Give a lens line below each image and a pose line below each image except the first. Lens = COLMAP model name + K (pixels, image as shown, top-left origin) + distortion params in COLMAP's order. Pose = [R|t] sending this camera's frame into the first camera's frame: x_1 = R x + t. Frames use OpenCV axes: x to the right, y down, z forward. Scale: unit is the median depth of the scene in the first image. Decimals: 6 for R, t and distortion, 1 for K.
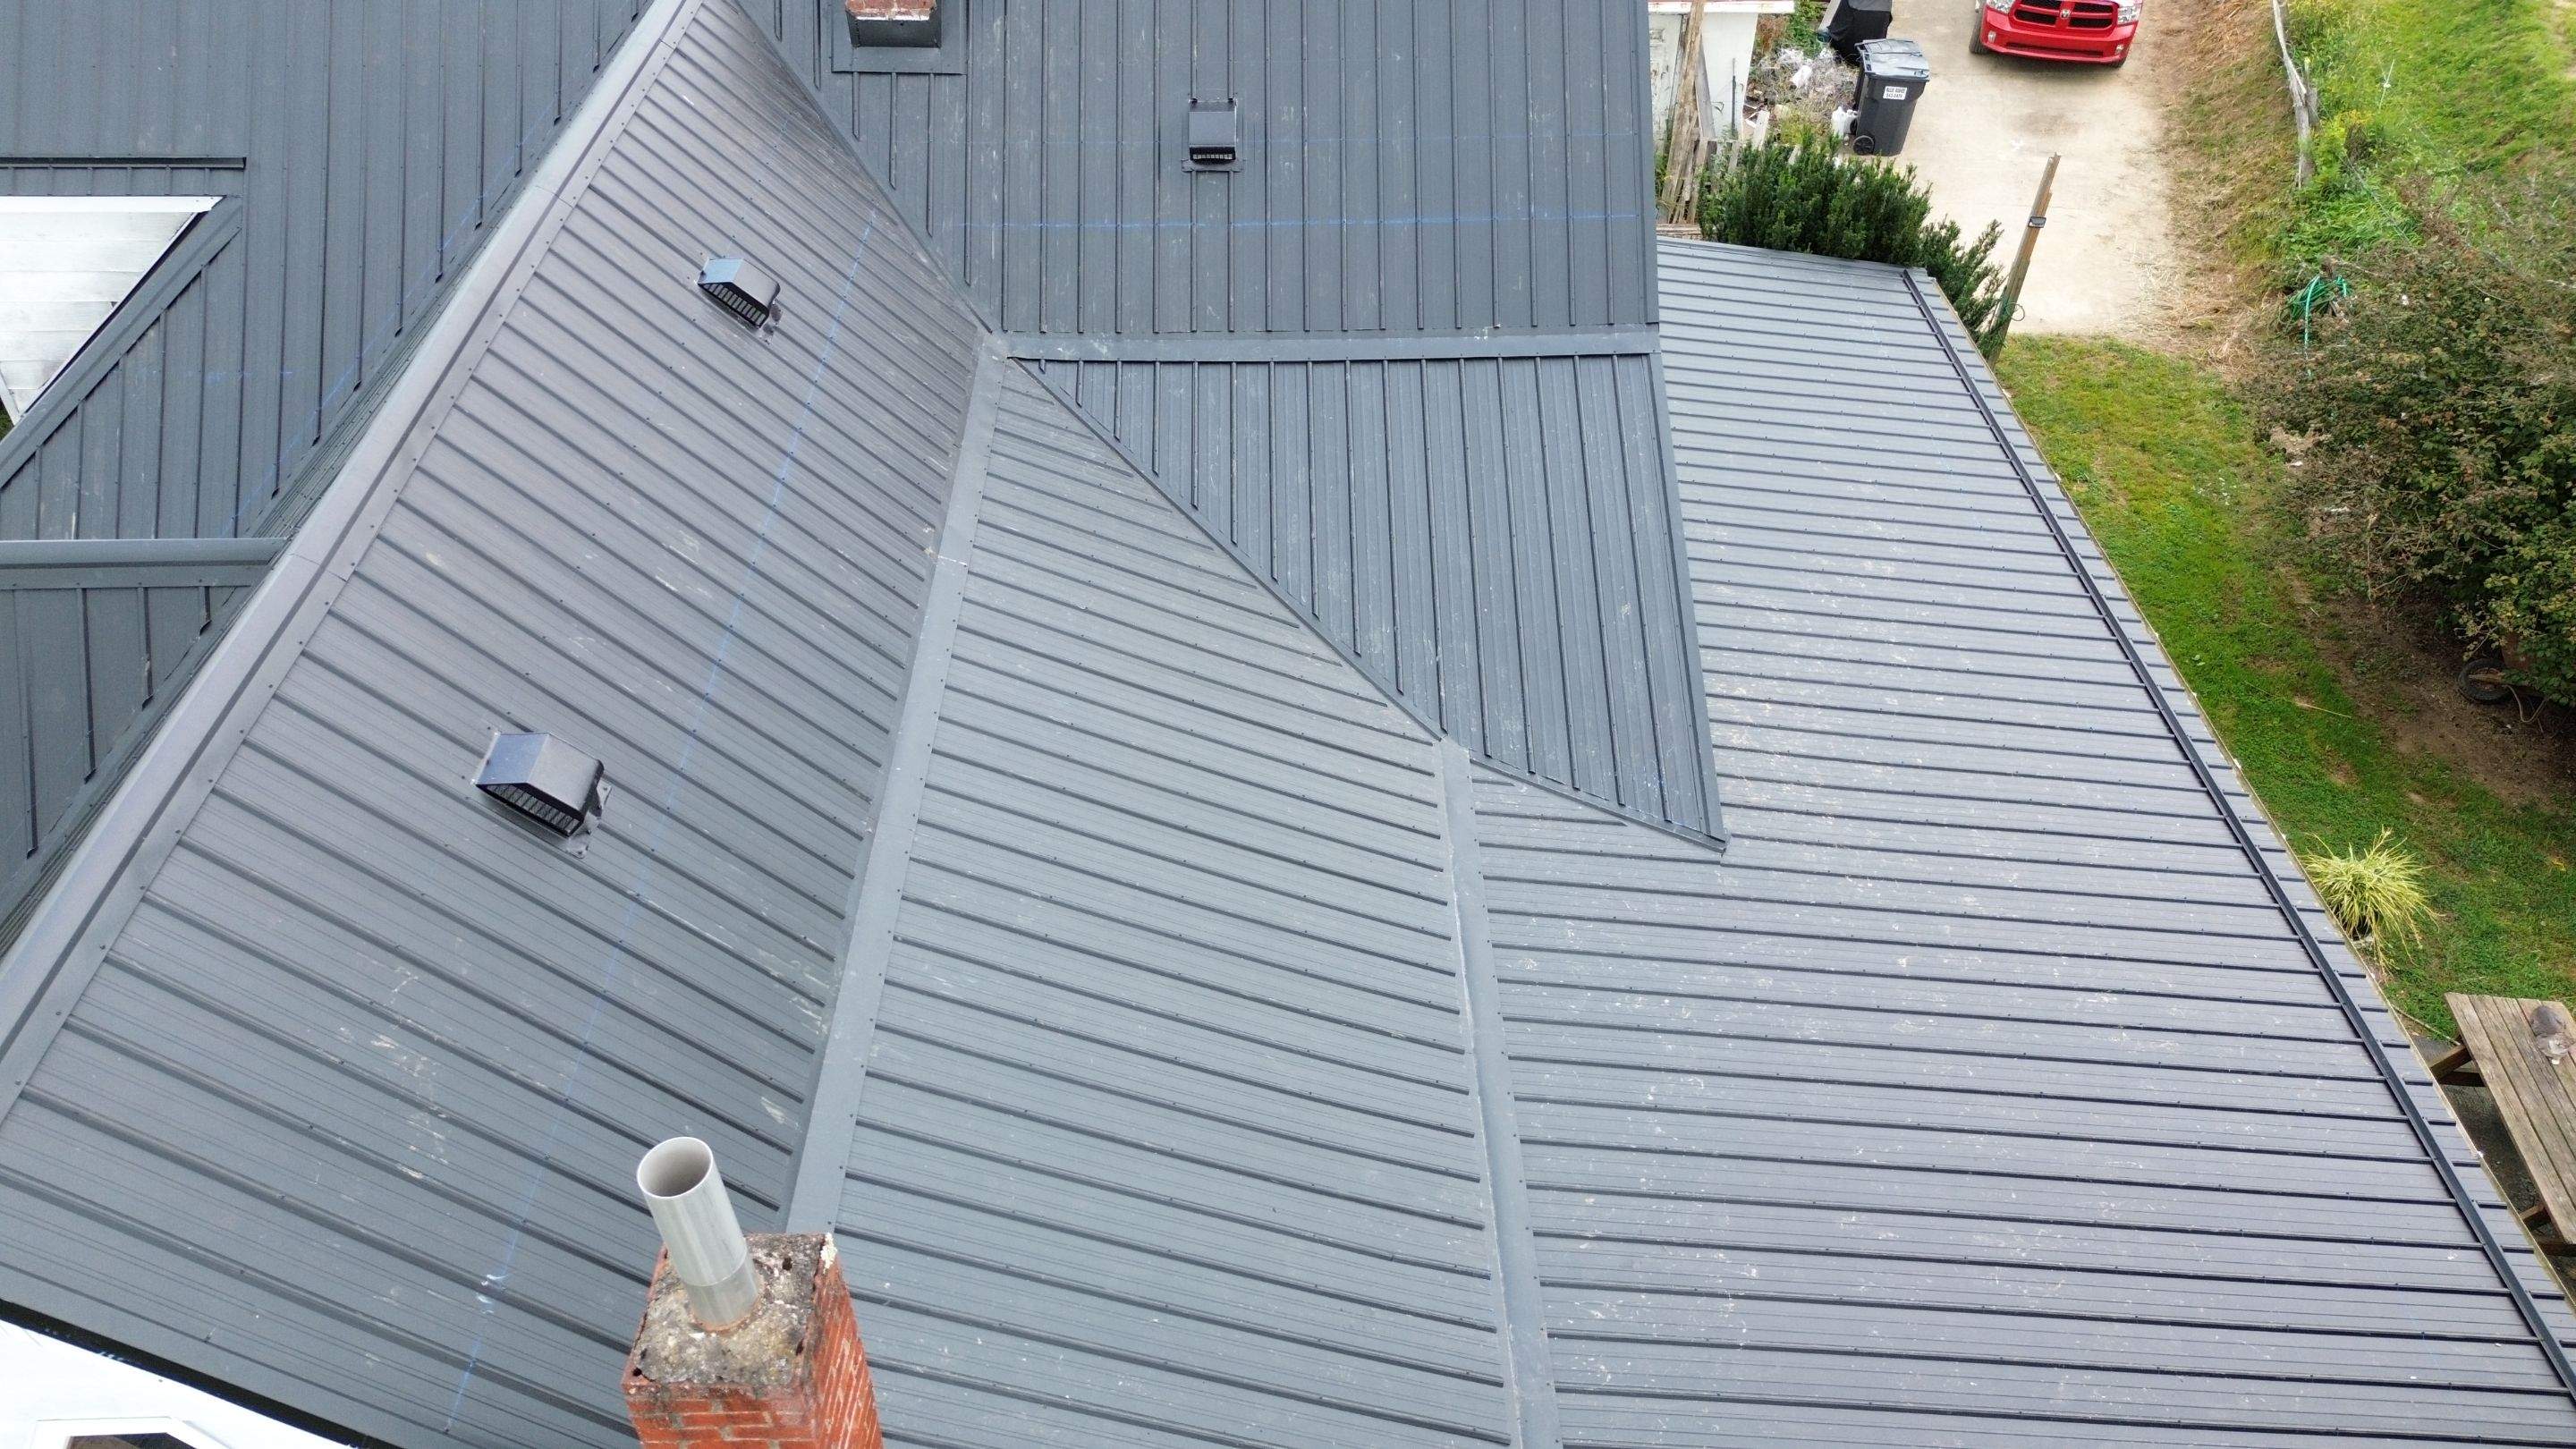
lens RADIAL K [[1832.8, 0, 1281.4], [0, 1832.8, 716.6], [0, 0, 1]] dist [0.075093, -0.073067]
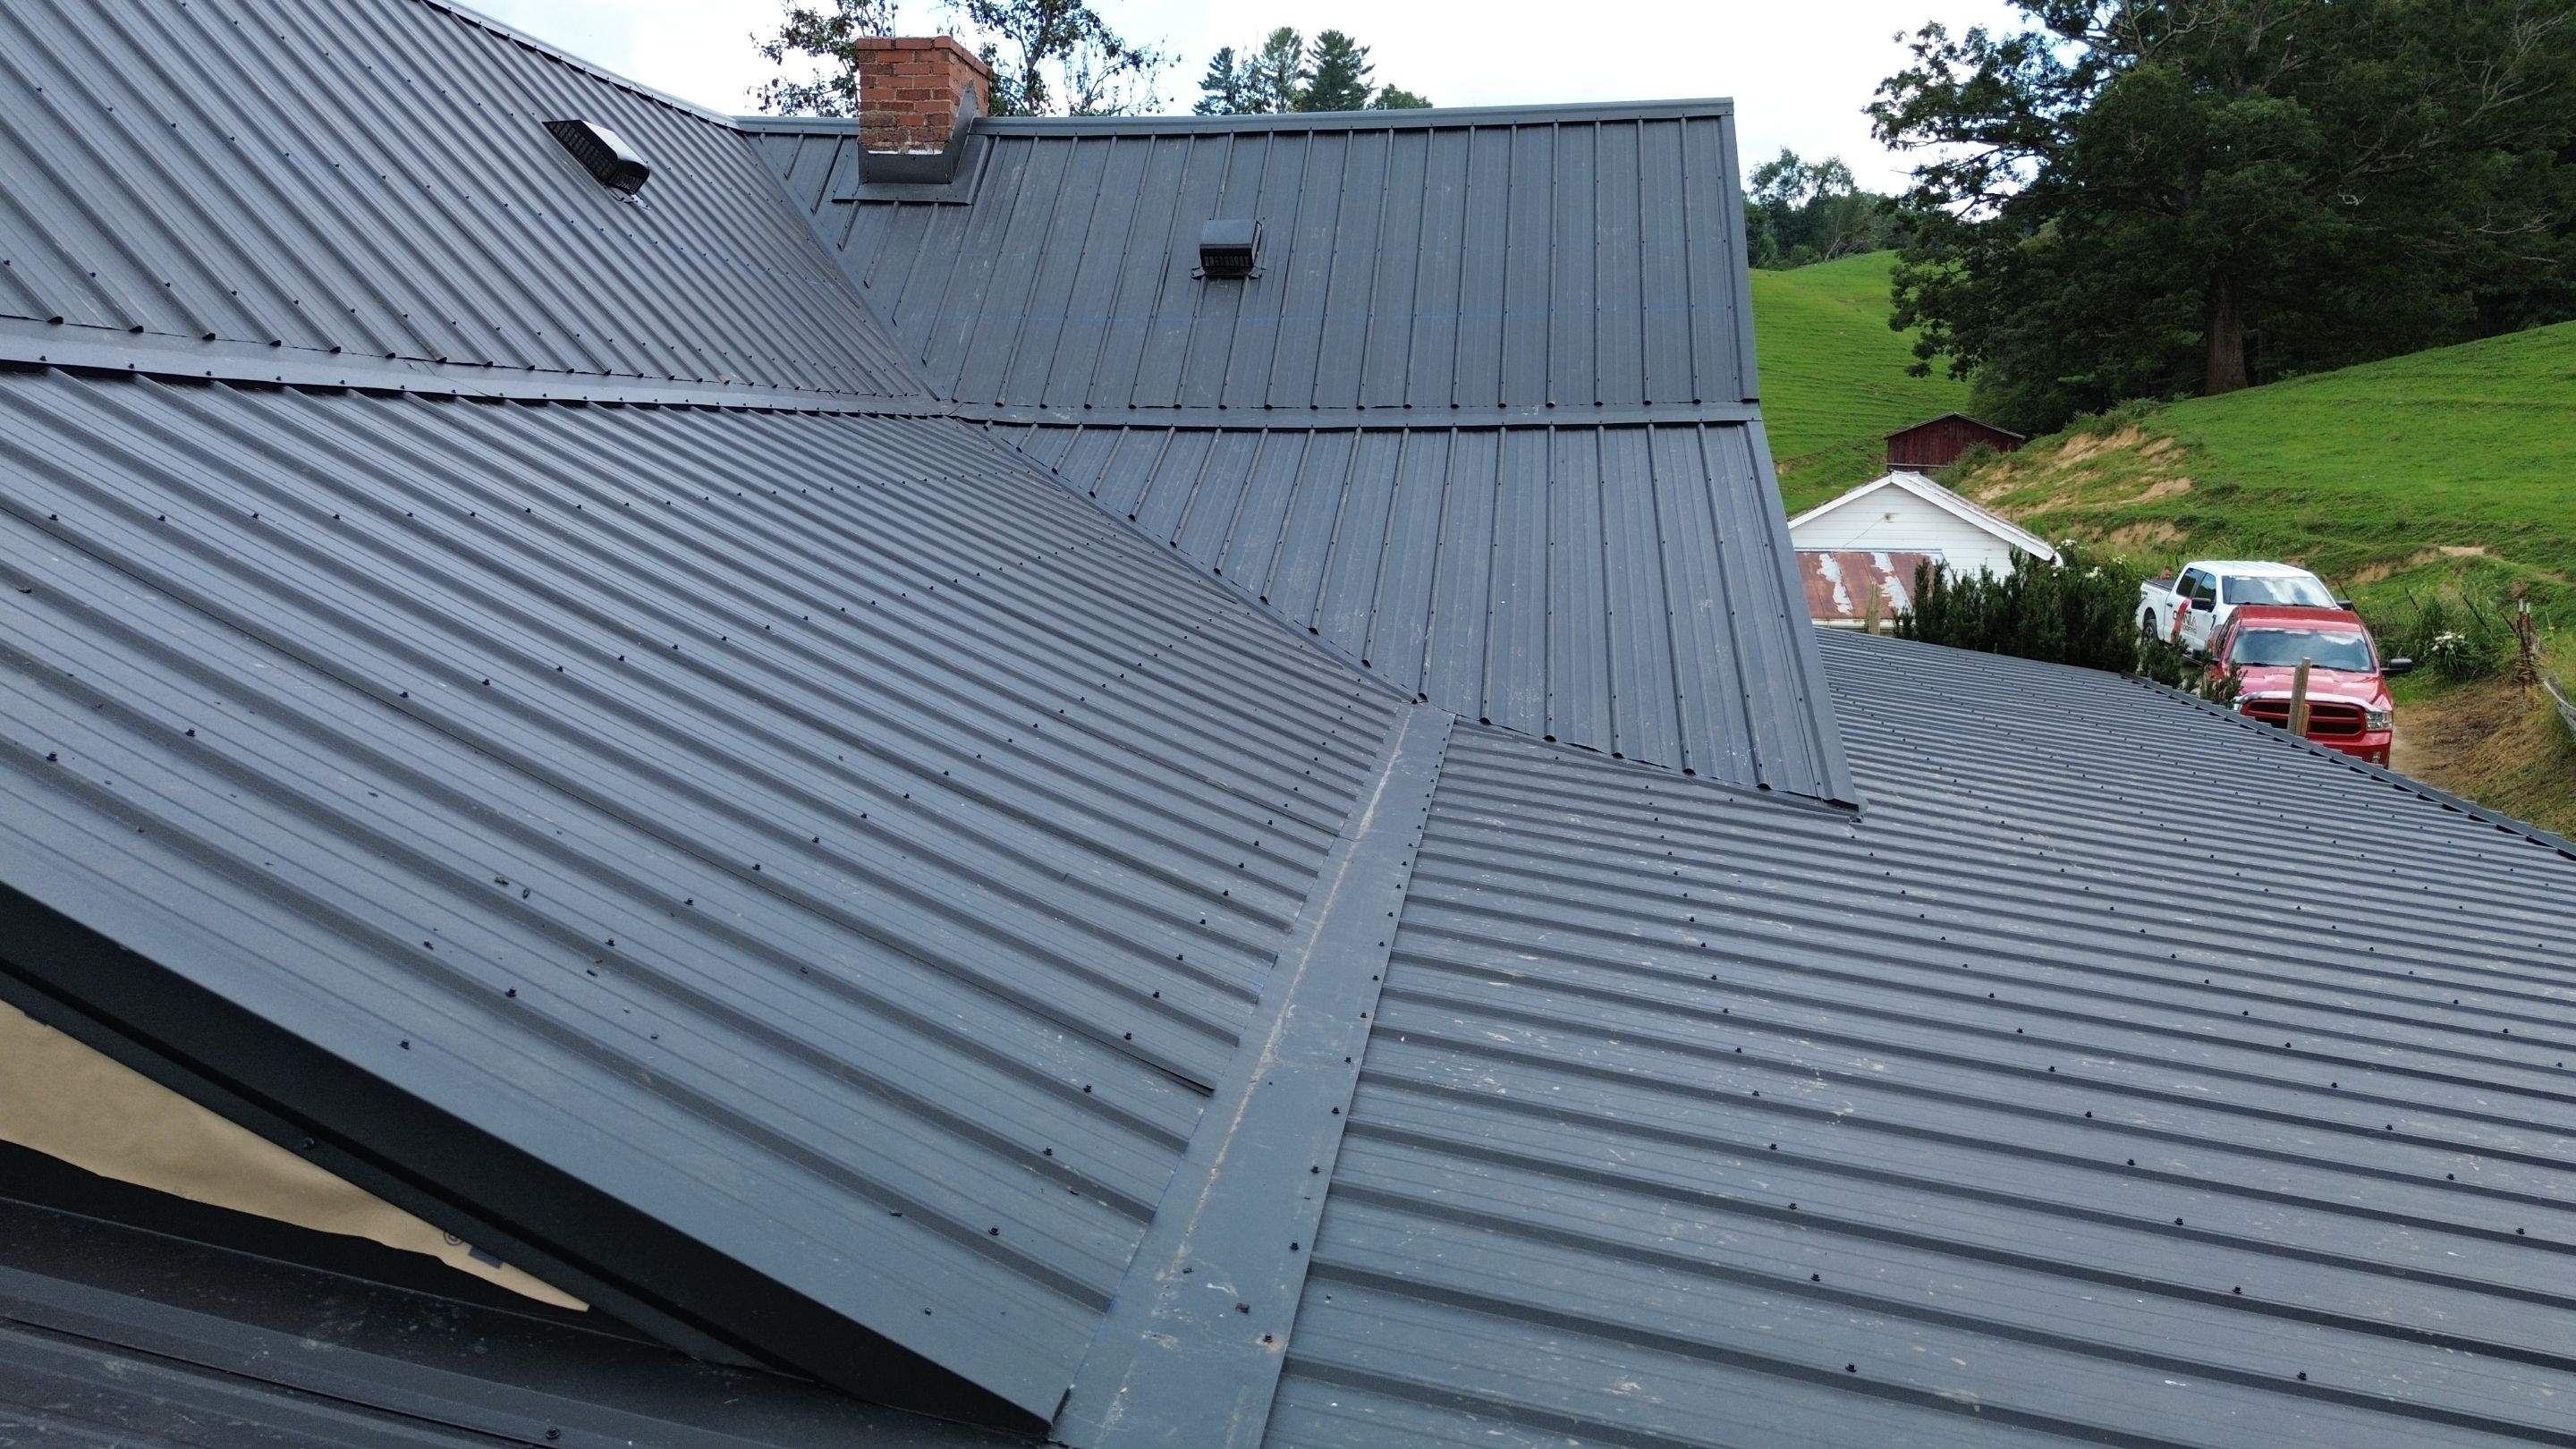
lens RADIAL K [[1832.8, 0, 1281.4], [0, 1832.8, 716.6], [0, 0, 1]] dist [0.075093, -0.073067]
pose [[0.989322, 0.026452, -0.143322, 0.118567], [-0.098044, 0.848406, -0.520187, 0.329001], [0.107835, 0.528685, 0.841941, 0.382877]]
